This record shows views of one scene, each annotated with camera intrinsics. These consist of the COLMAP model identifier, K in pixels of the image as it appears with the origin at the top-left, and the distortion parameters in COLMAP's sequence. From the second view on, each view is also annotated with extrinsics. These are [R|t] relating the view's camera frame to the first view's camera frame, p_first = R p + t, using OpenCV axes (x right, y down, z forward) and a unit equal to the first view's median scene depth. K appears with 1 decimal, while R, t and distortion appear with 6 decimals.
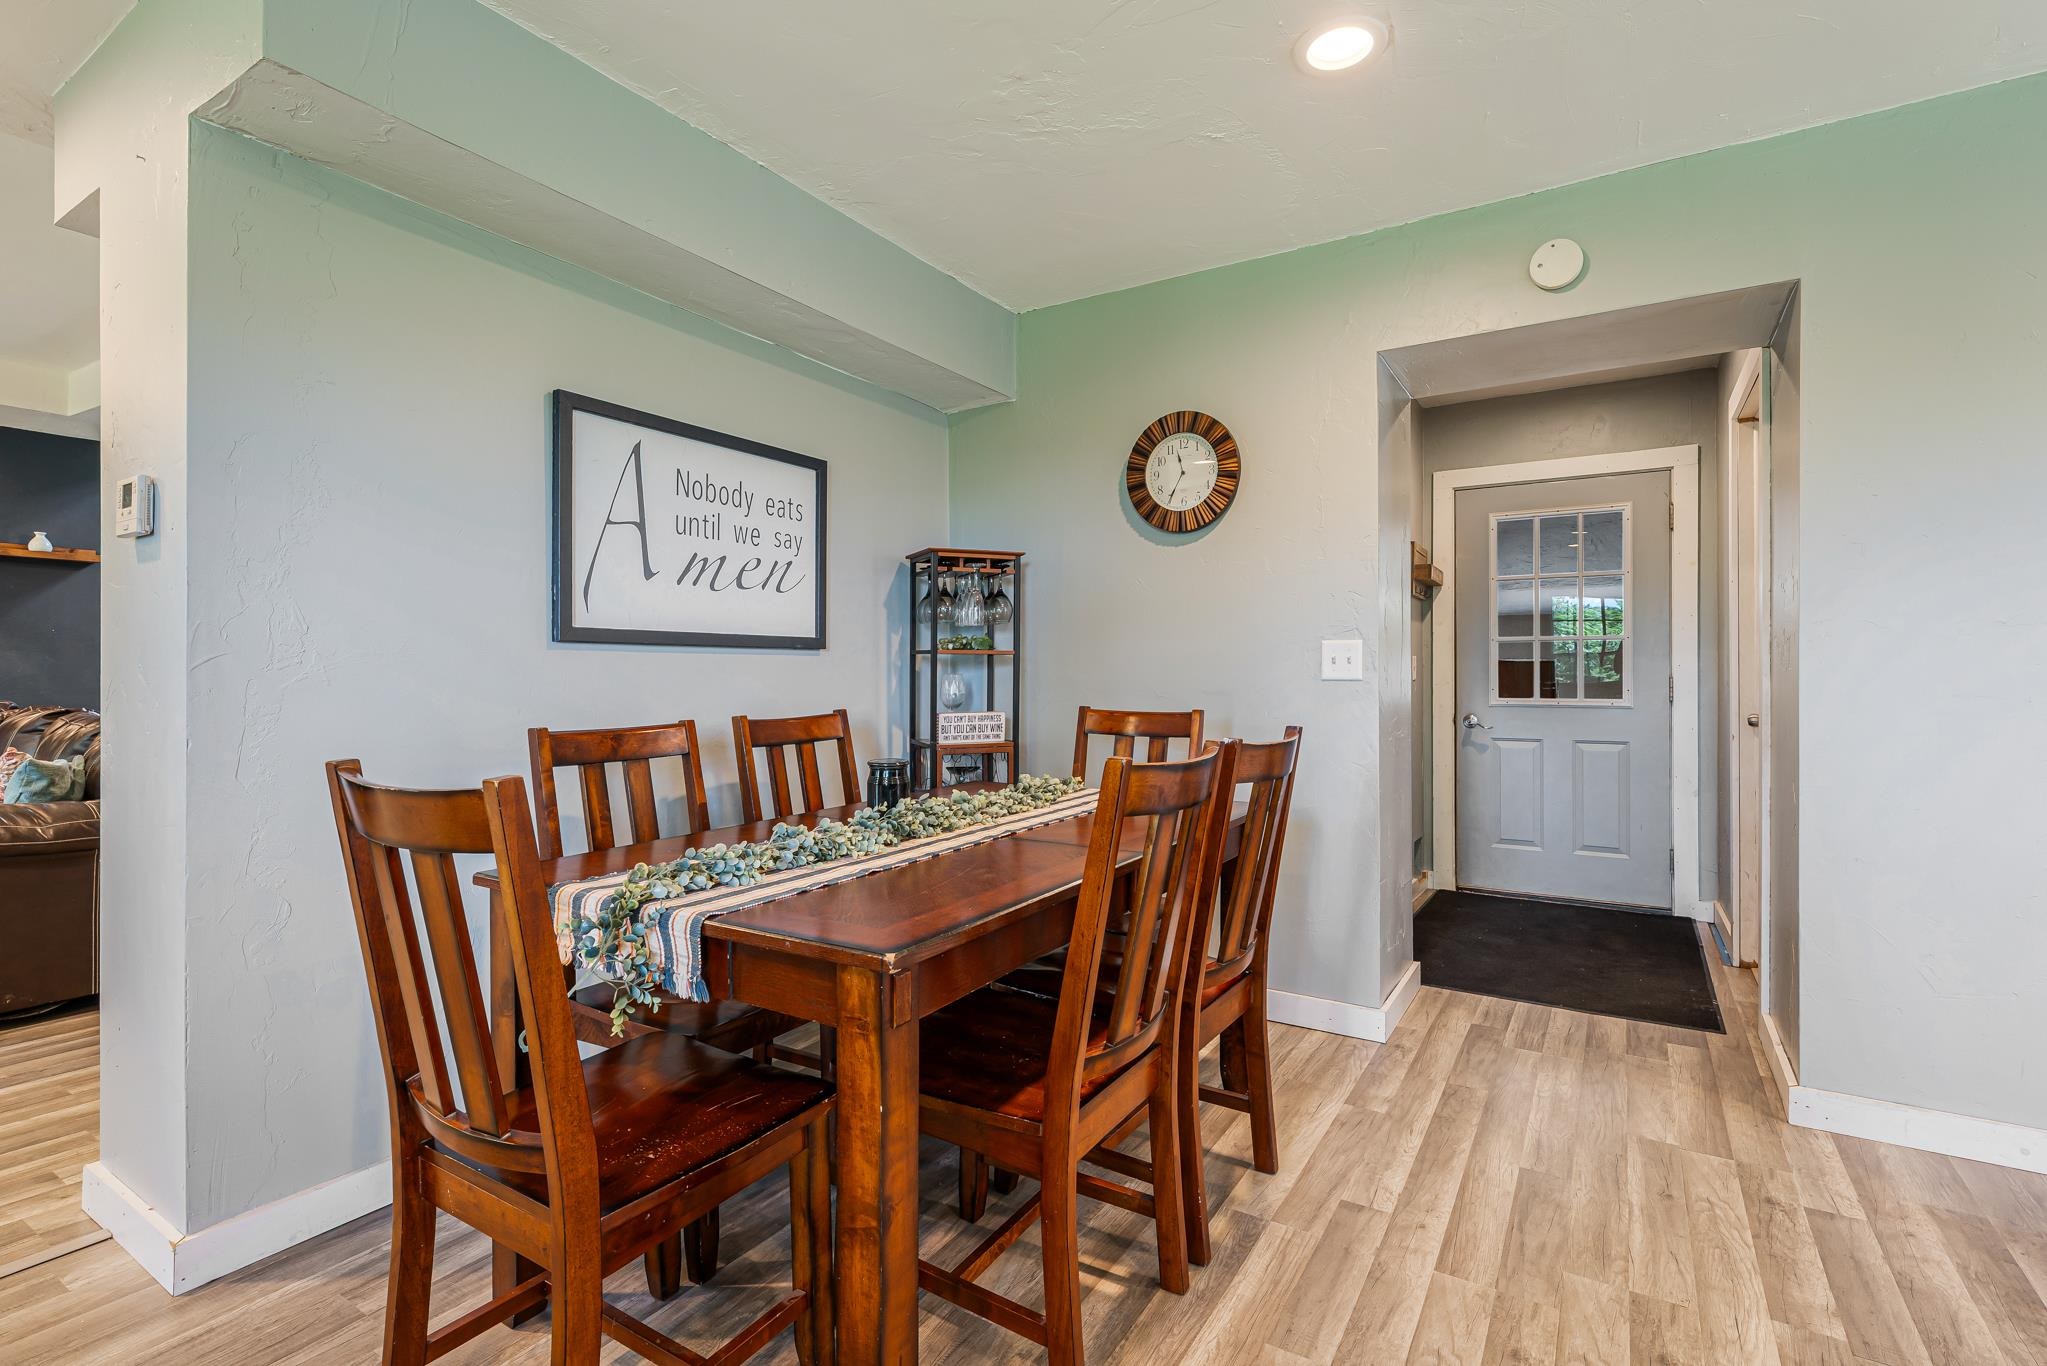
lens RADIAL K [[965.6, 0, 1029.9], [0, 965.6, 677.5], [0, 0, 1]] dist [-0.001182, 0.000772]
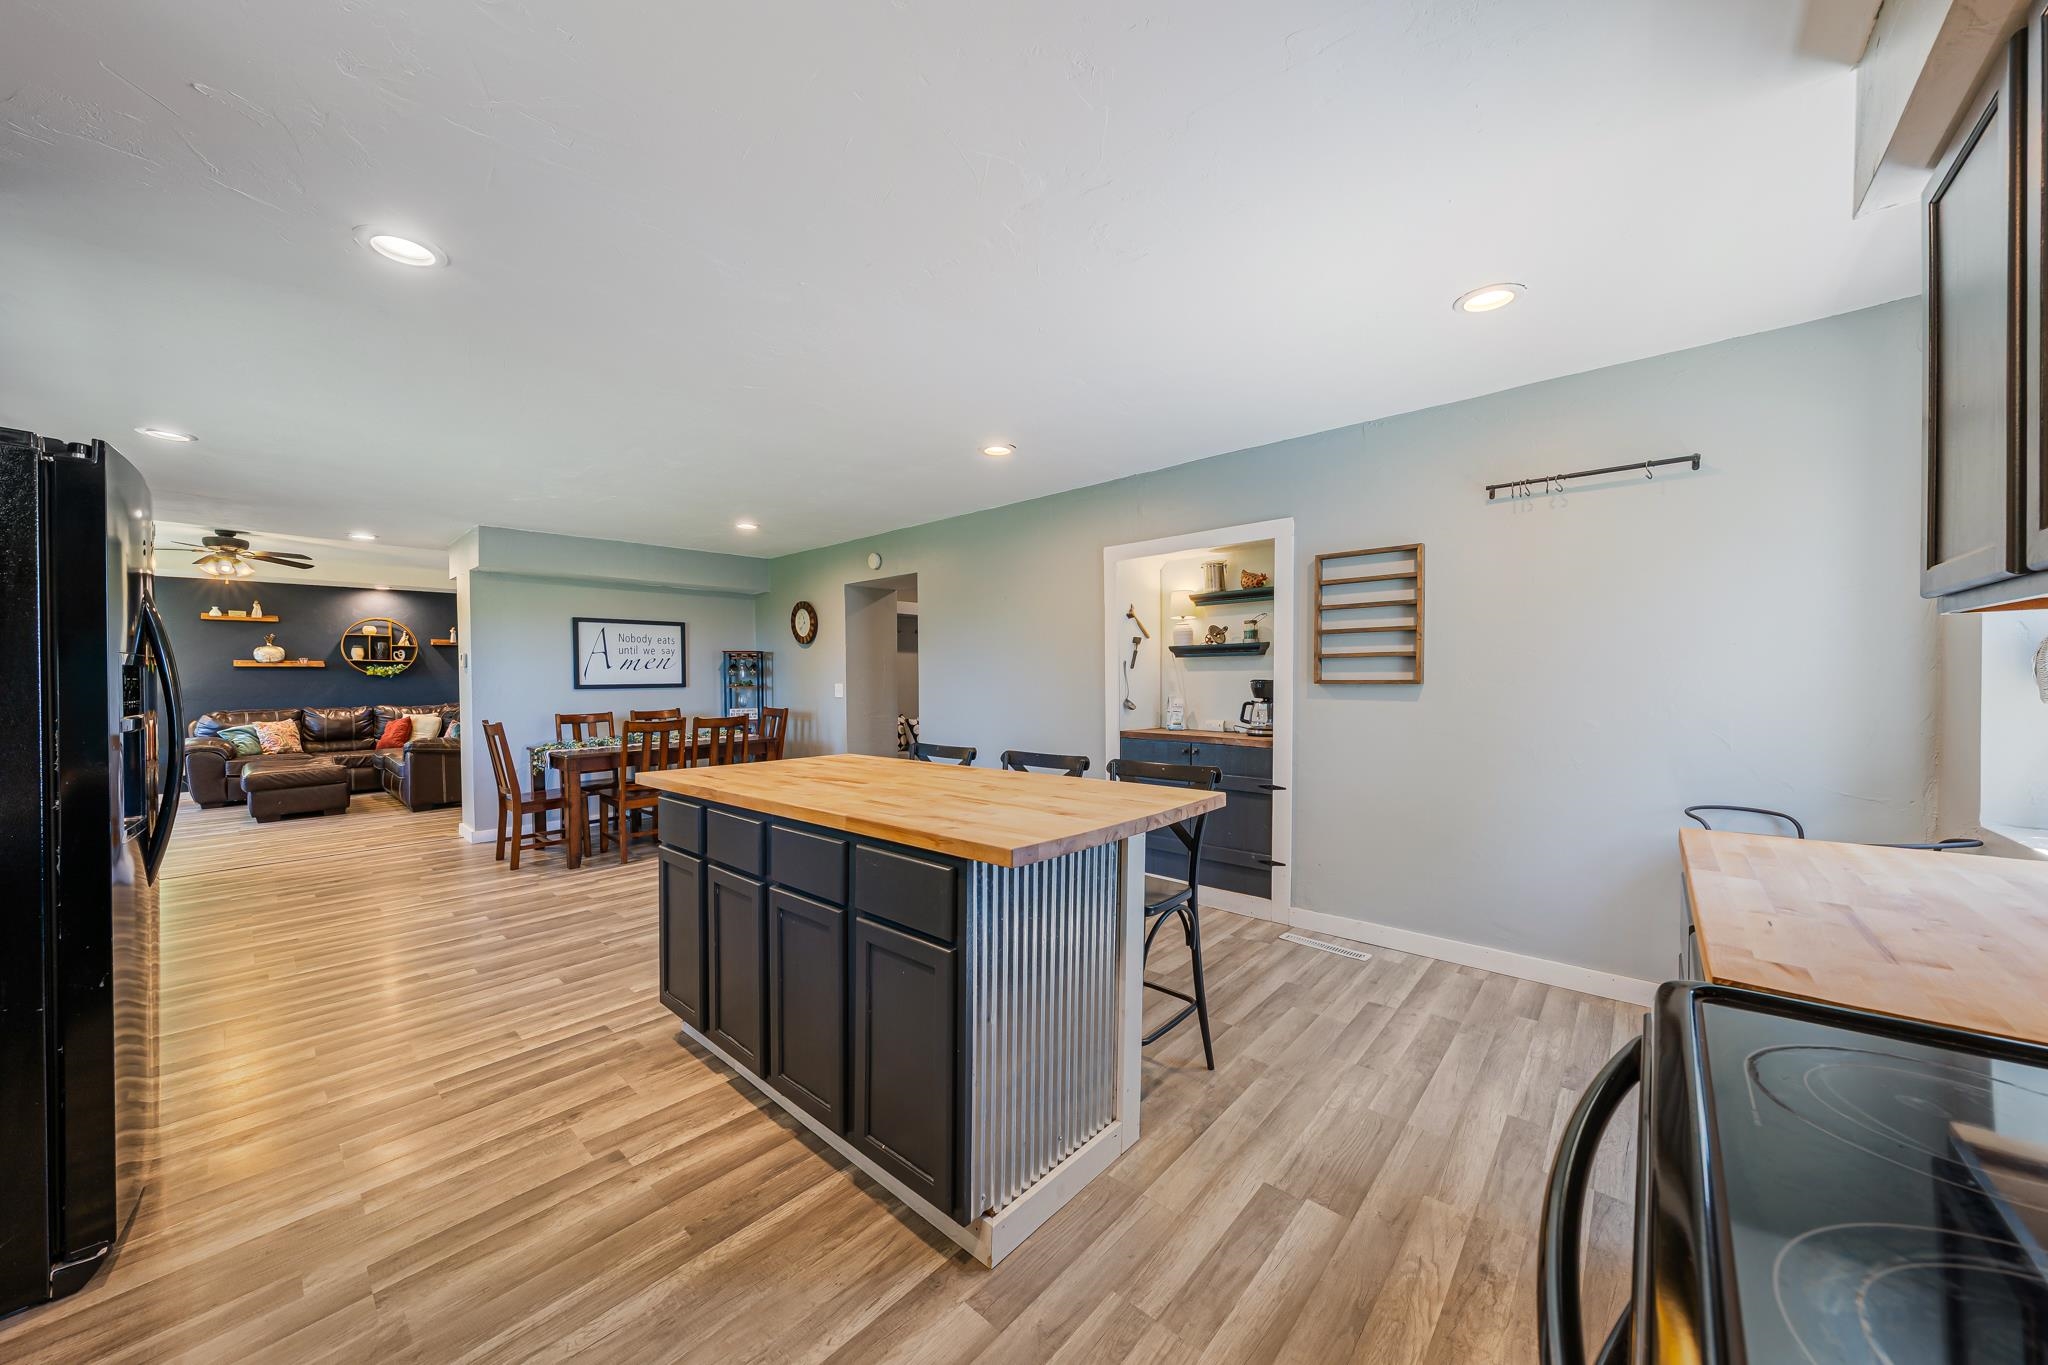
lens RADIAL K [[710.9, 0, 1026.8], [0, 710.9, 694.4], [0, 0, 1]] dist [-0.004445, 0.000365]
pose [[0.985205, -0.001984, -0.171368, 1.252113], [0.006060, 0.999711, 0.023267, -0.054414], [0.171273, -0.023961, 0.984932, -1.004736]]
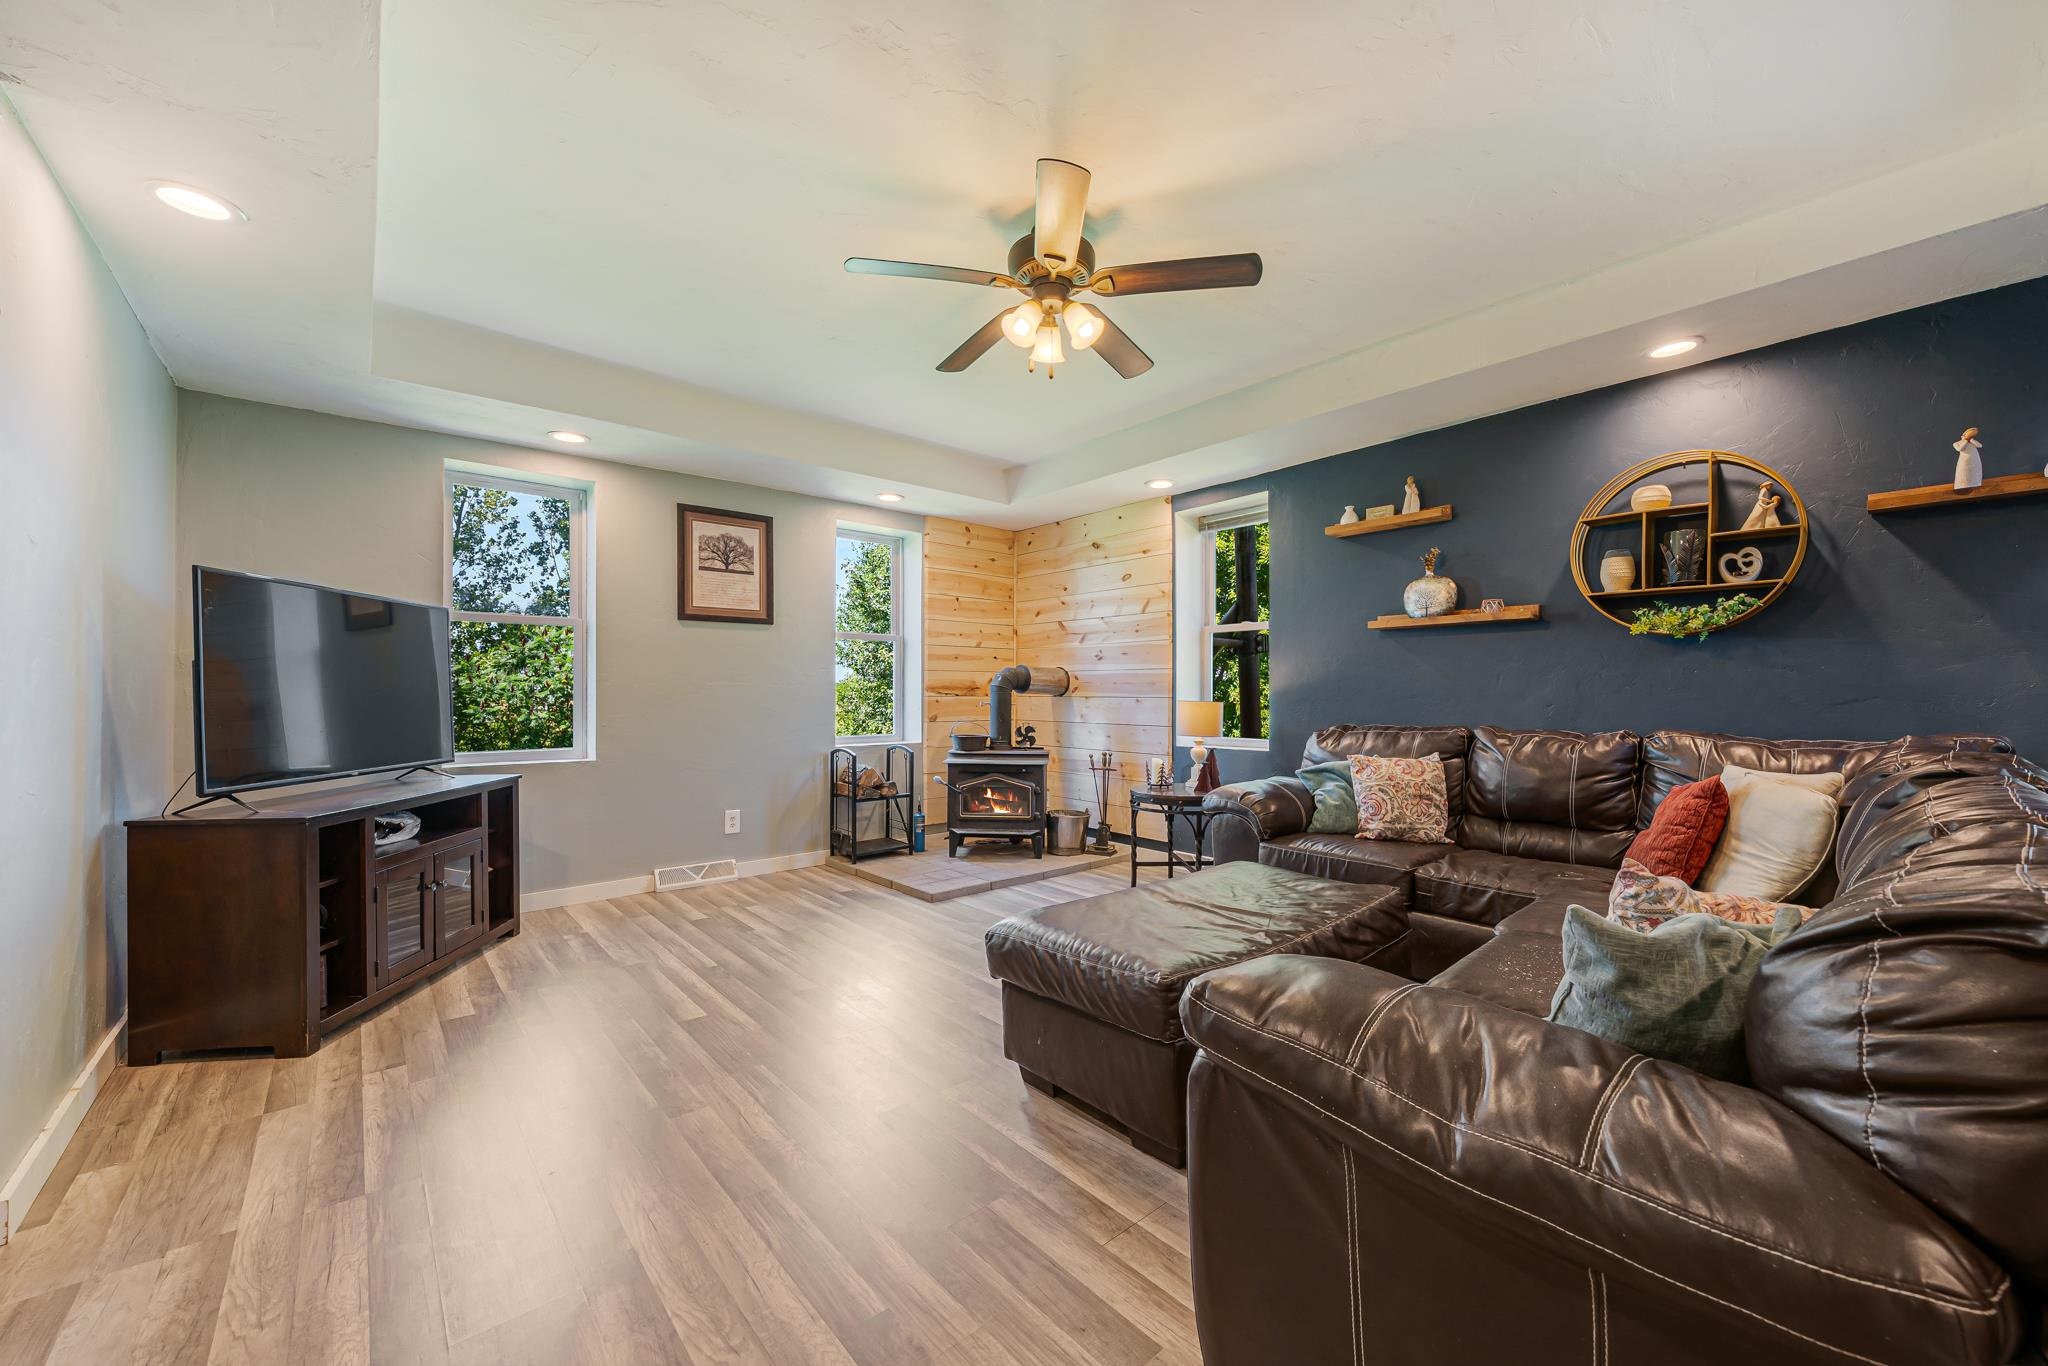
lens RADIAL K [[770.7, 0, 1037.7], [0, 770.7, 695.4], [0, 0, 1]] dist [-0.003102, 0.000244]
pose [[-0.291110, 0.002885, -0.956685, -0.725386], [0.004037, 0.999990, 0.001787, -0.006078], [0.956681, -0.003342, -0.291119, 0.965205]]
